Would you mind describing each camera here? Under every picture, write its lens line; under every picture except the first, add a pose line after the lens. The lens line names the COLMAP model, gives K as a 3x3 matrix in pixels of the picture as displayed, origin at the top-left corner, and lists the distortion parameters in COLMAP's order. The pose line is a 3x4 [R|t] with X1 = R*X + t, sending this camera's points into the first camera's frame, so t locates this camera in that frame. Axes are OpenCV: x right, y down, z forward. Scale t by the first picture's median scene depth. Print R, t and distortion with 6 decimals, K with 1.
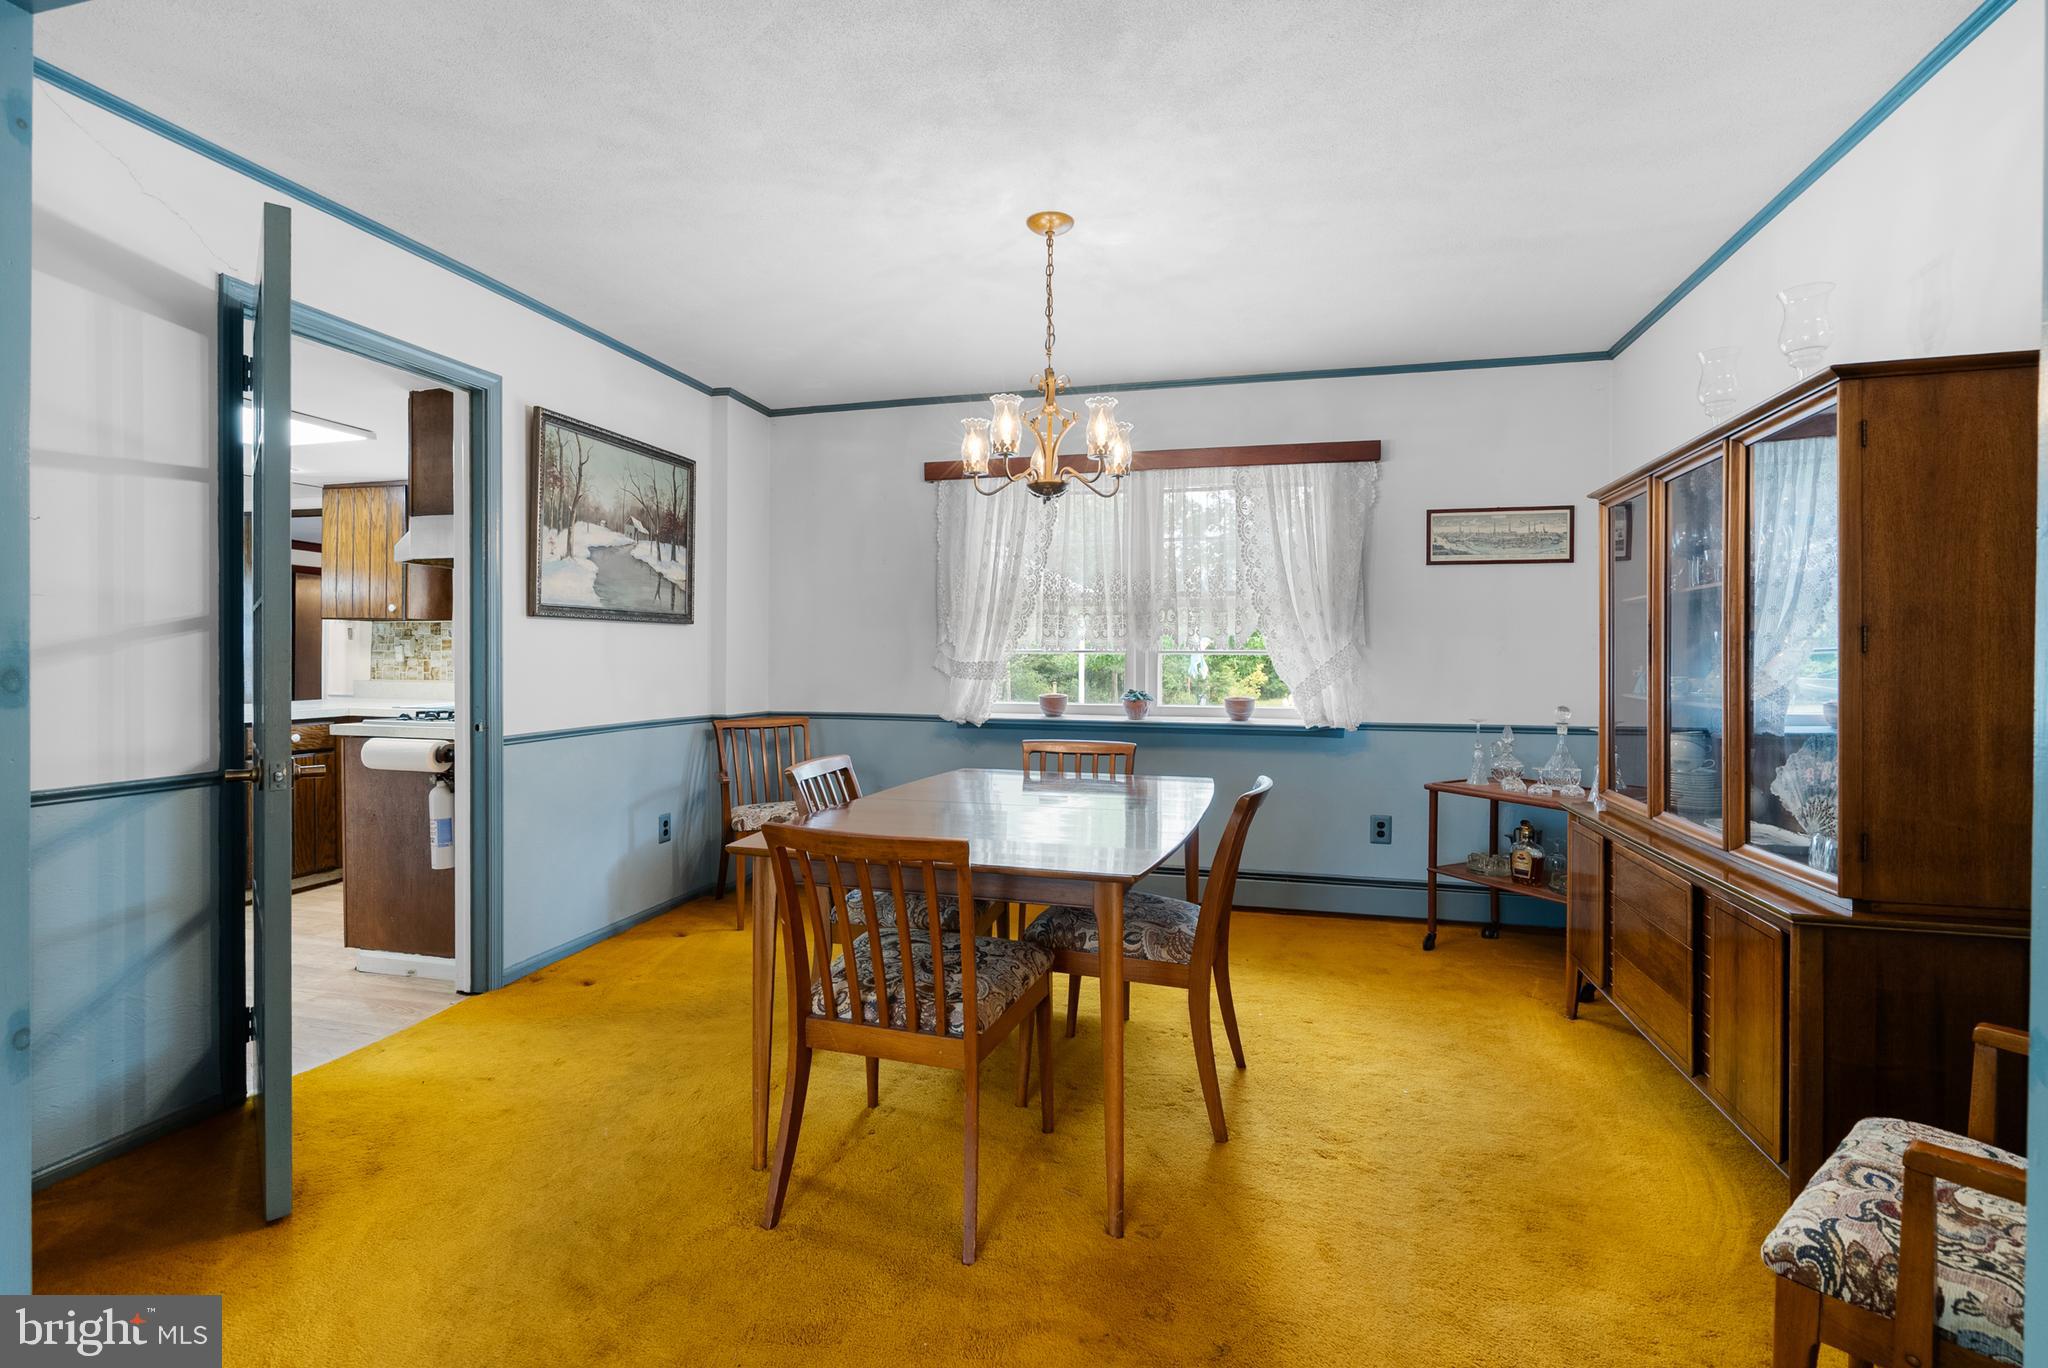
lens RADIAL K [[940.4, 0, 1029.9], [0, 940.4, 675.0], [0, 0, 1]] dist [-0.010675, 0.002928]
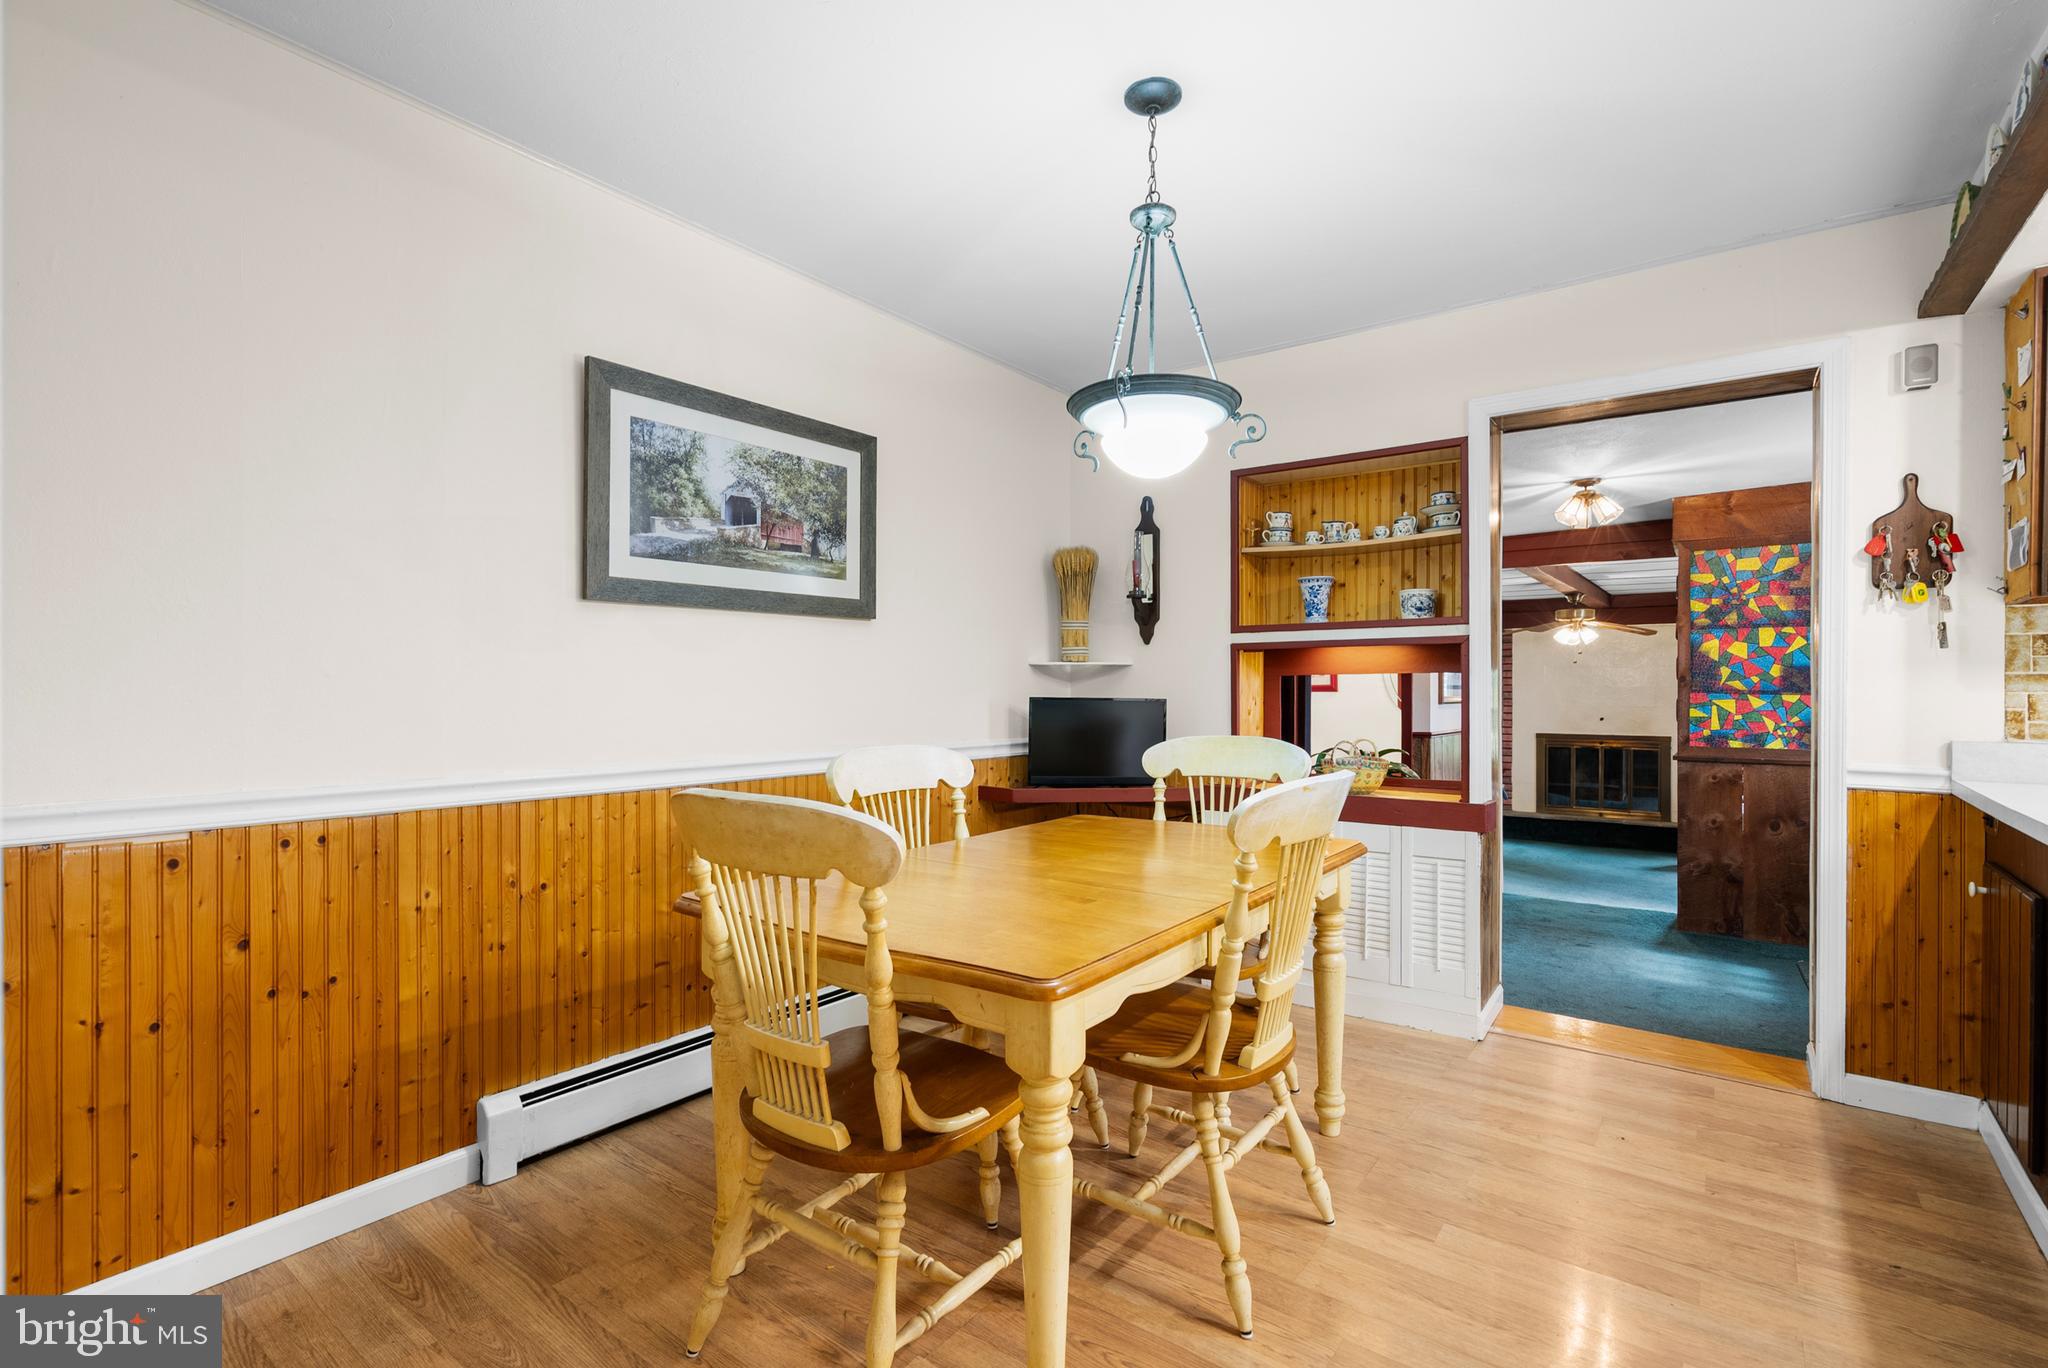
lens RADIAL K [[940.4, 0, 1011.2], [0, 940.4, 691.4], [0, 0, 1]] dist [-0.010675, 0.002928]
pose [[0.924483, 0.001187, -0.381221, -1.171579], [-0.007441, 0.999861, -0.014932, -0.009229], [0.381150, 0.016641, 0.924363, 0.519380]]
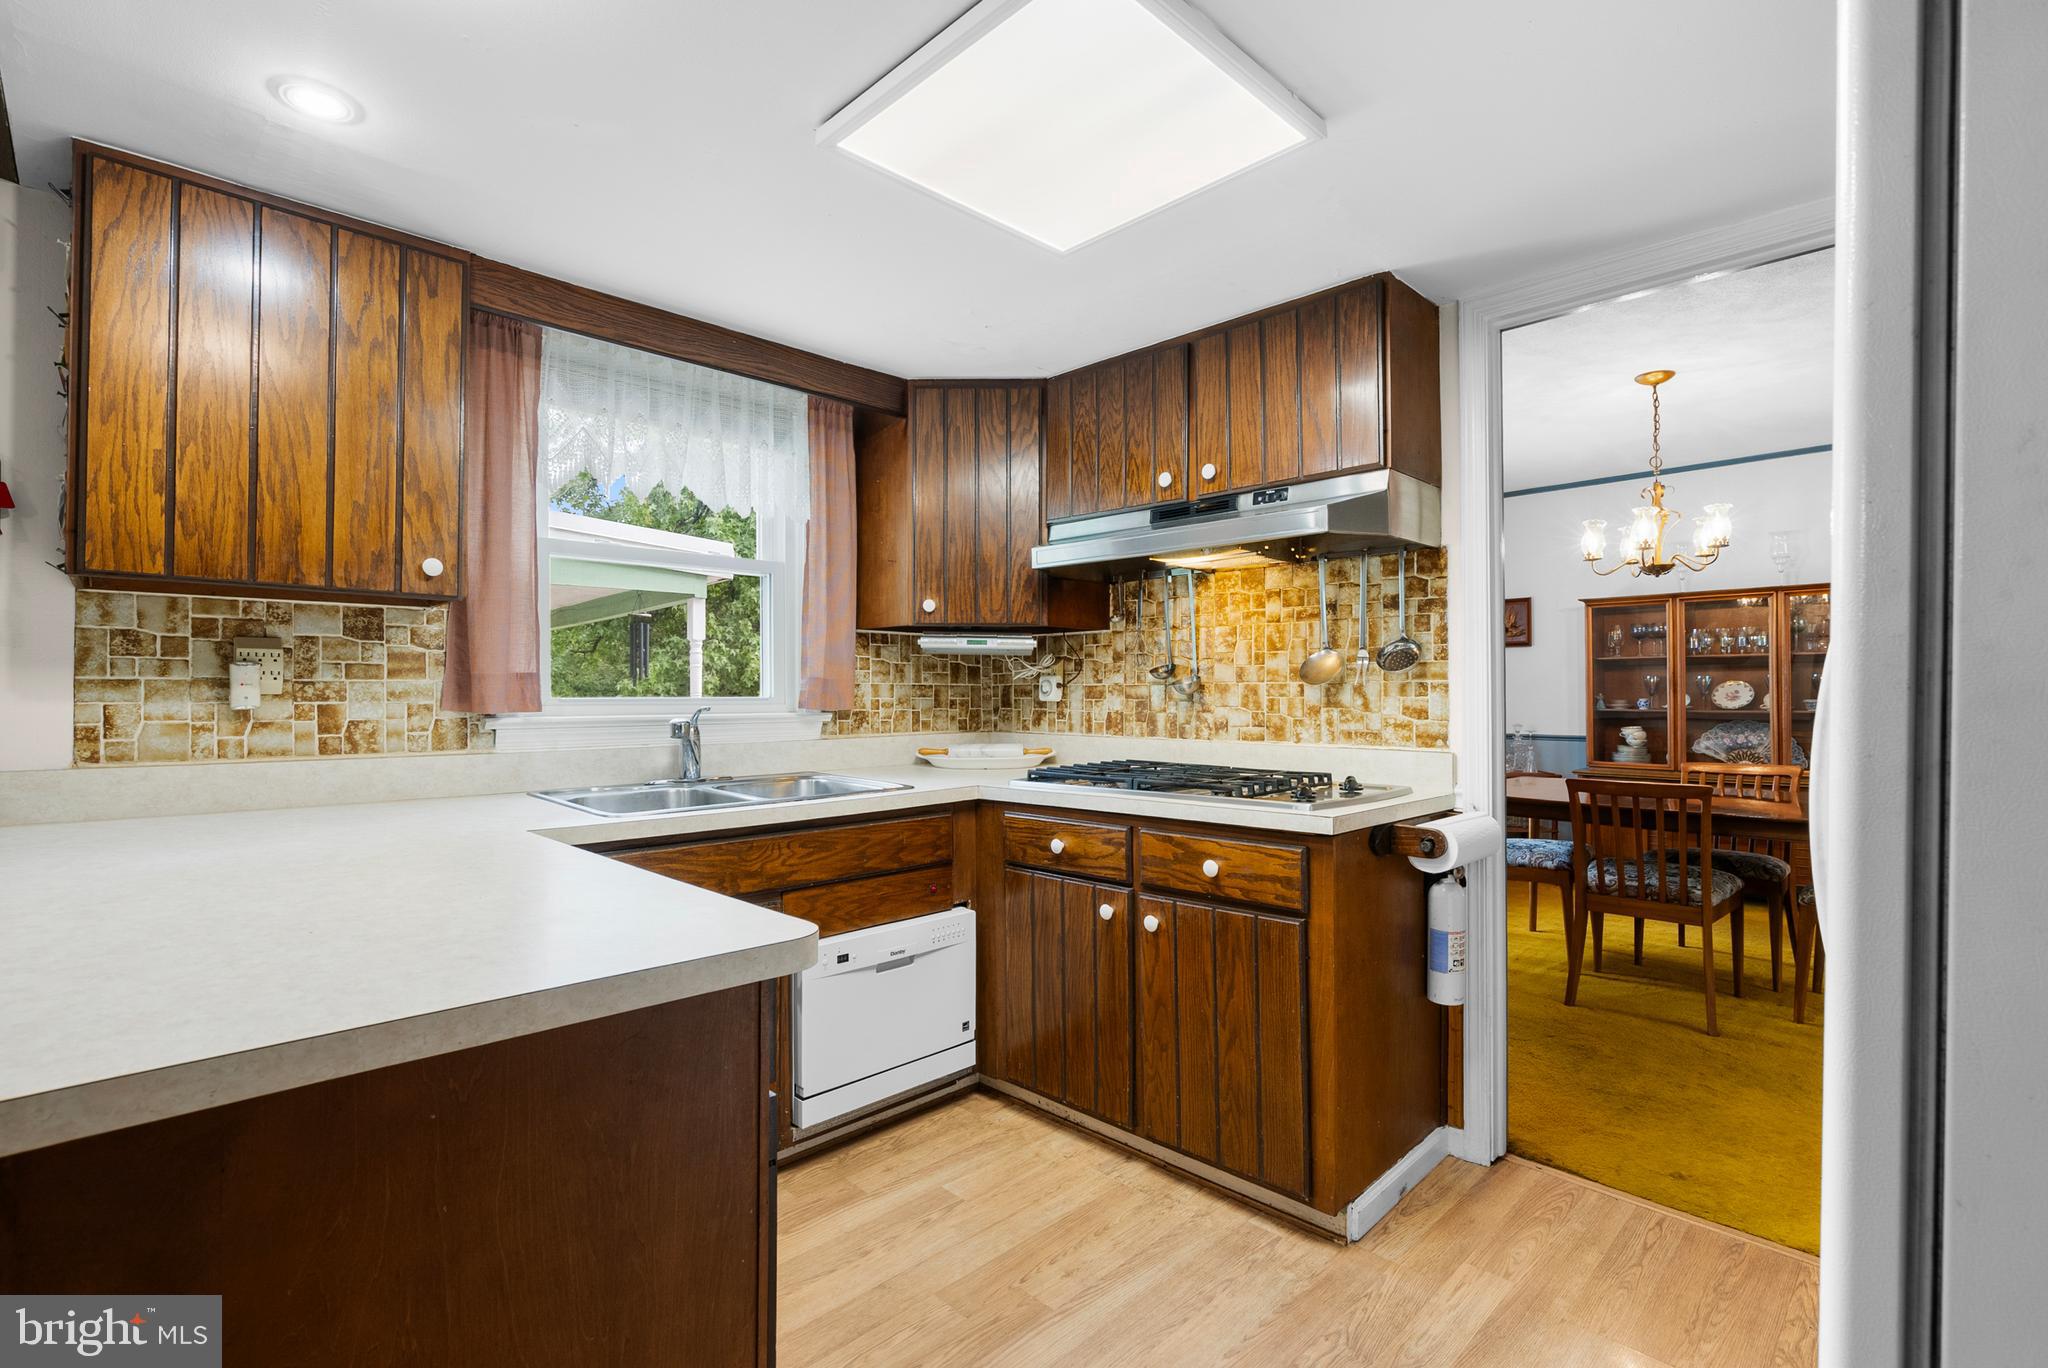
lens RADIAL K [[940.4, 0, 1017.3], [0, 940.4, 690.9], [0, 0, 1]] dist [-0.010675, 0.002928]
pose [[0.510909, -0.001559, 0.859633, -0.992181], [0.021358, 0.999713, -0.010880, -0.012746], [-0.859369, 0.023919, 0.510796, 0.666130]]
